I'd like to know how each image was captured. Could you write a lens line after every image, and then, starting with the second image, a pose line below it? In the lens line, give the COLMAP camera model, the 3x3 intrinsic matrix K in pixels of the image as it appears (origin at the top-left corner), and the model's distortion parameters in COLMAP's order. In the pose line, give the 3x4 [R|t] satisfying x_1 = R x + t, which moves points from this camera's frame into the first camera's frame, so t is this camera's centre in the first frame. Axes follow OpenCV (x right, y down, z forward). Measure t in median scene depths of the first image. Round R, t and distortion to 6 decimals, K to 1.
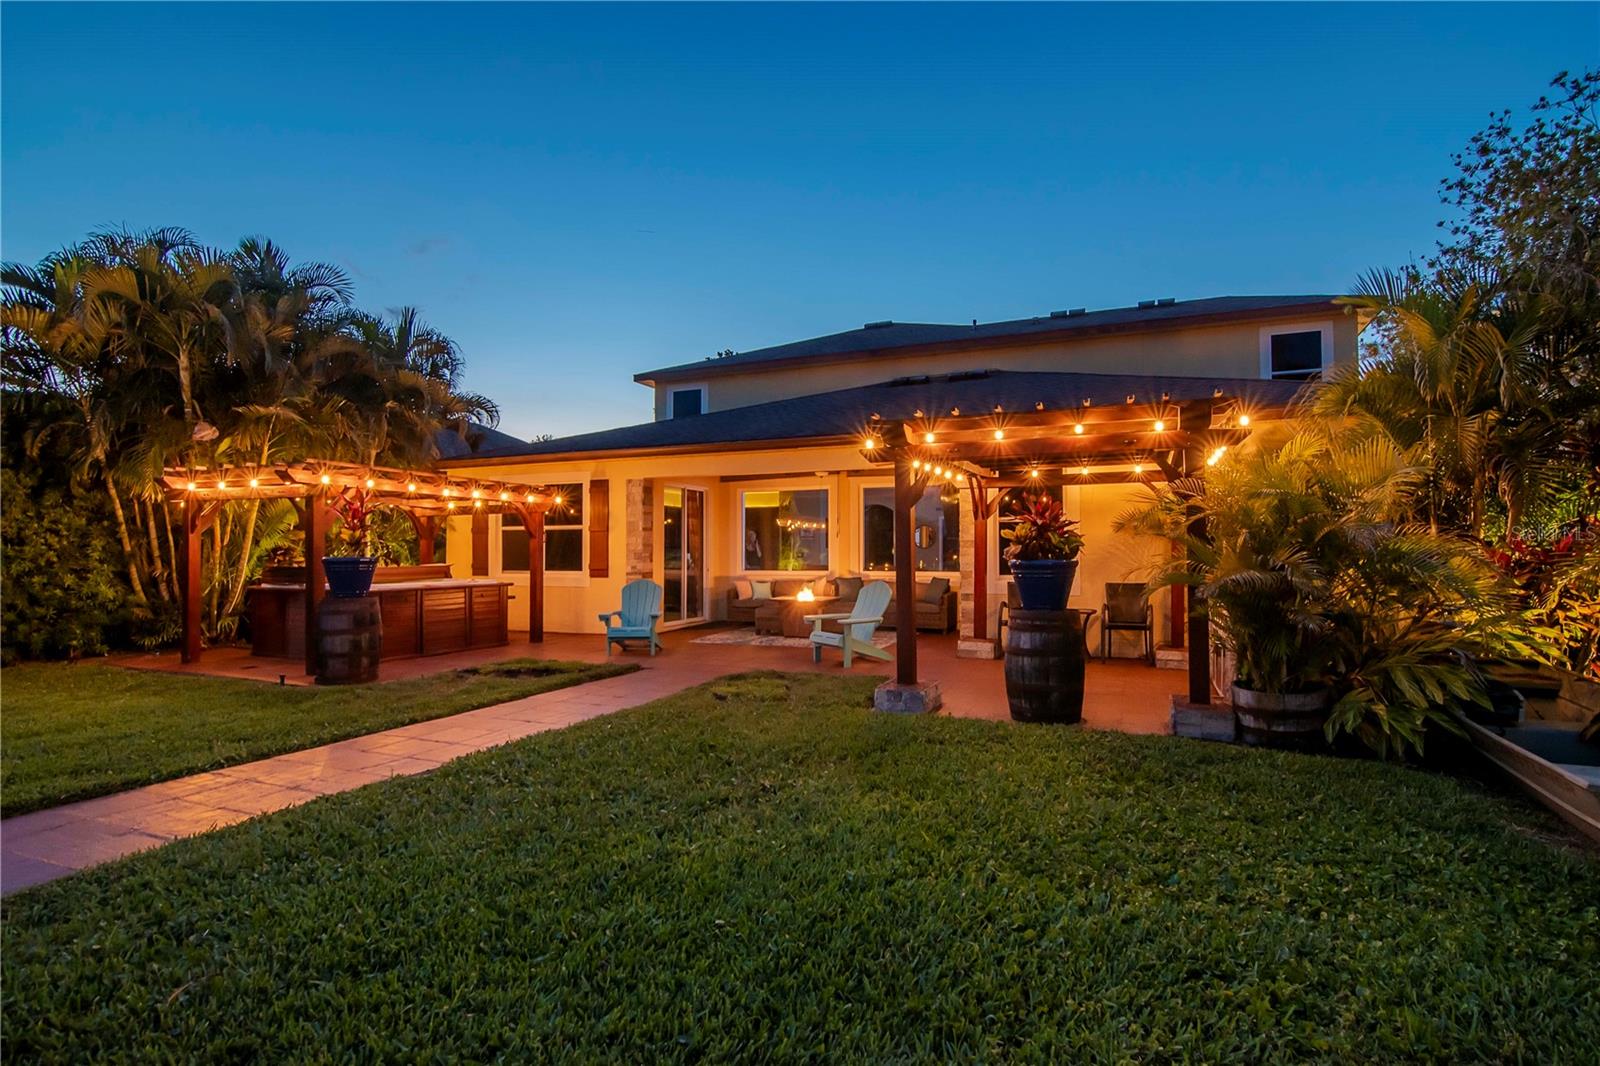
lens RADIAL K [[774.4, 0, 793.3], [0, 774.4, 528.1], [0, 0, 1]] dist [-0.001899, -0.000024]
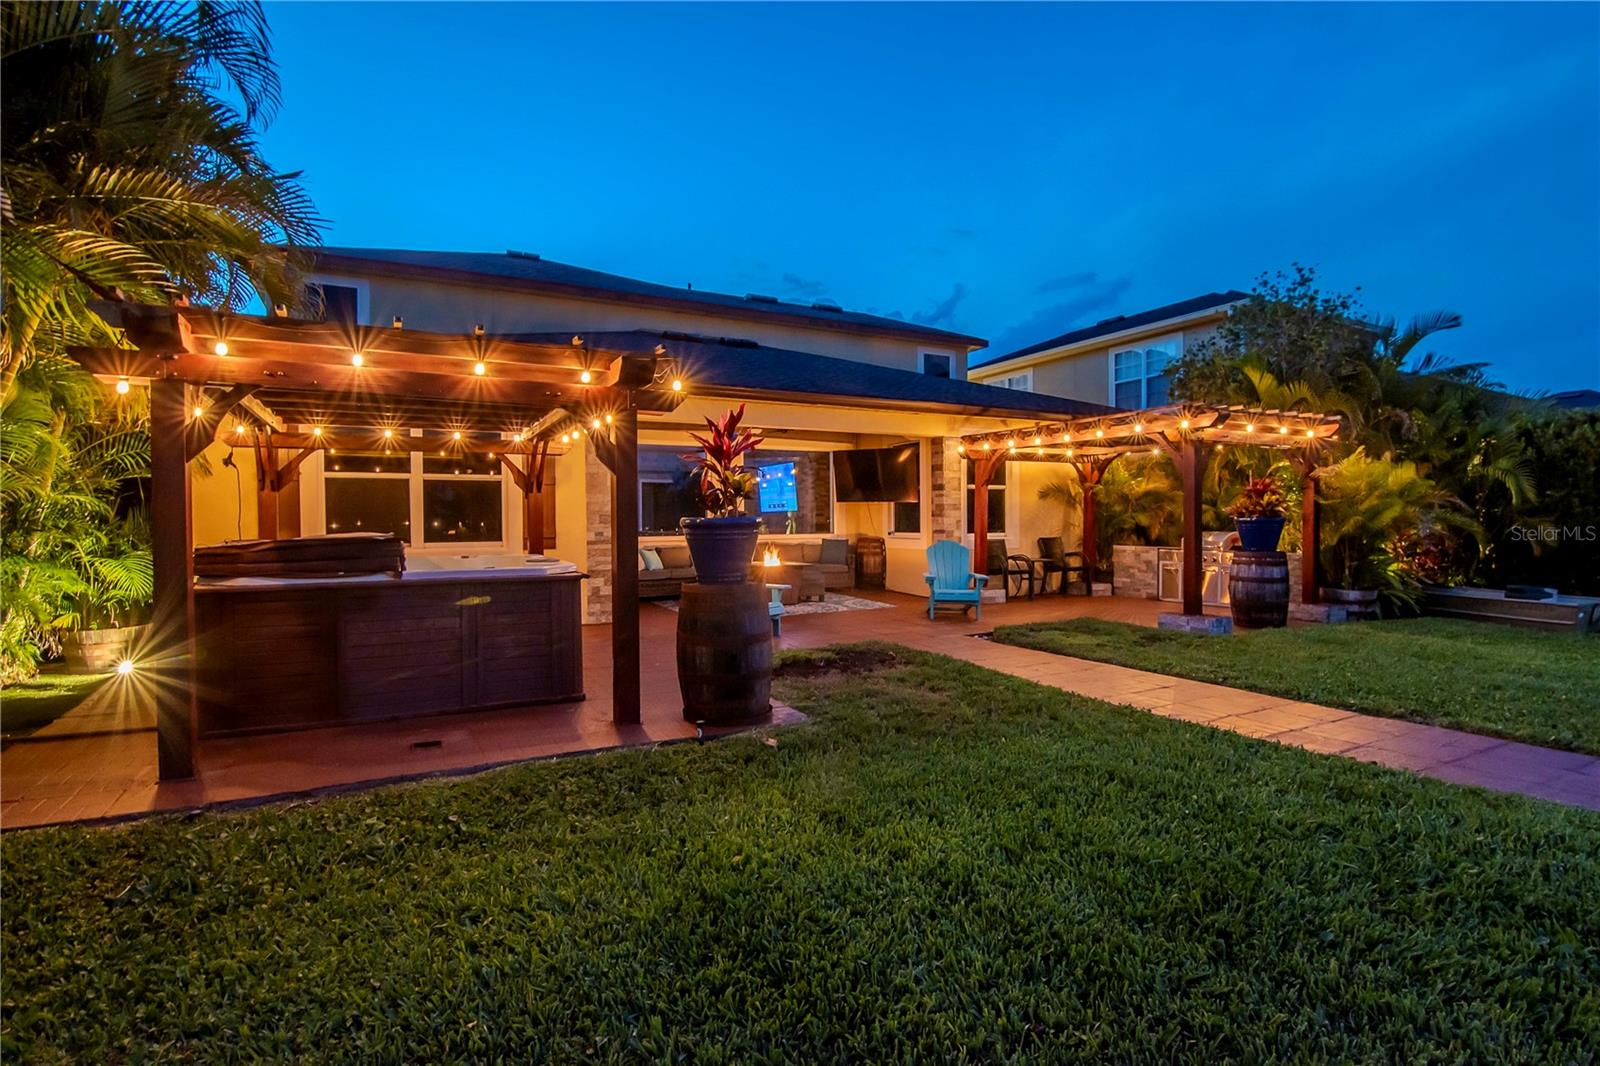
lens RADIAL K [[774.4, 0, 793.3], [0, 774.4, 528.1], [0, 0, 1]] dist [-0.001899, -0.000024]
pose [[0.638311, -0.011111, 0.769698, -0.705296], [-0.021092, 0.999268, 0.031916, 0.017479], [-0.769490, -0.036606, 0.637609, 0.390059]]
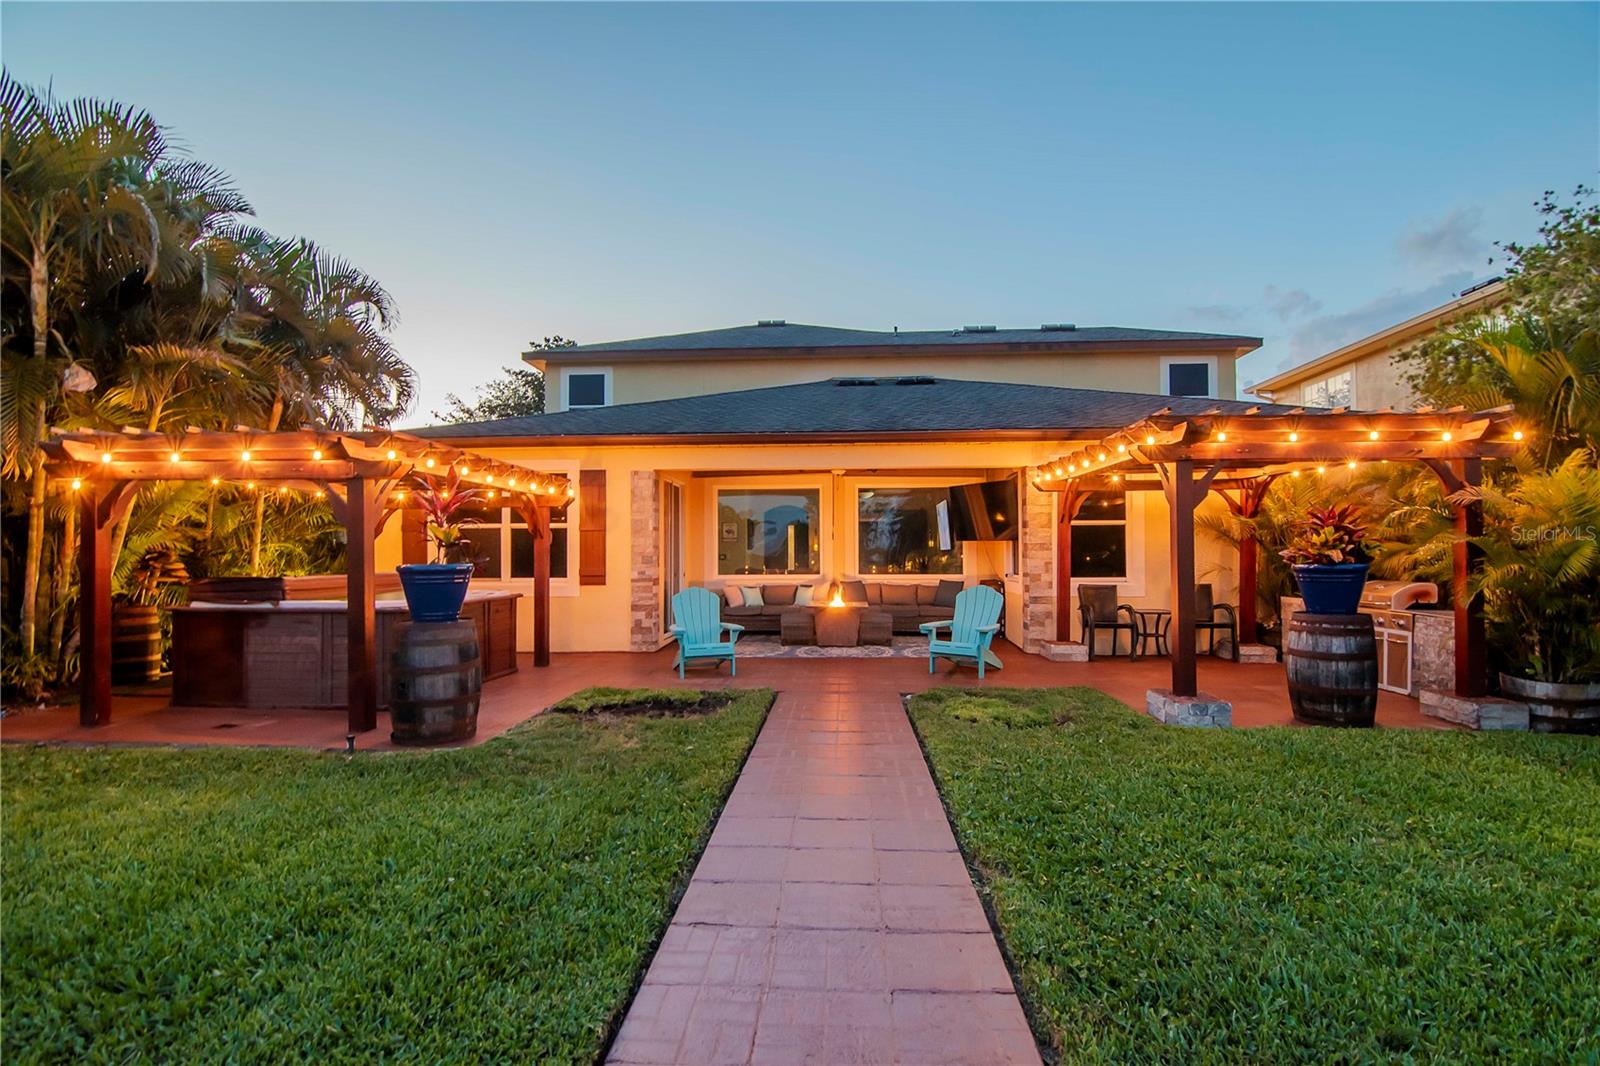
lens RADIAL K [[749.6, 0, 789.4], [0, 749.6, 541.1], [0, 0, 1]] dist [0.000605, -0.011030]
pose [[0.945359, 0.004004, 0.326007, -0.340451], [-0.008886, 0.999870, 0.013487, 0.002635], [-0.325910, -0.015646, 0.945271, 0.164781]]
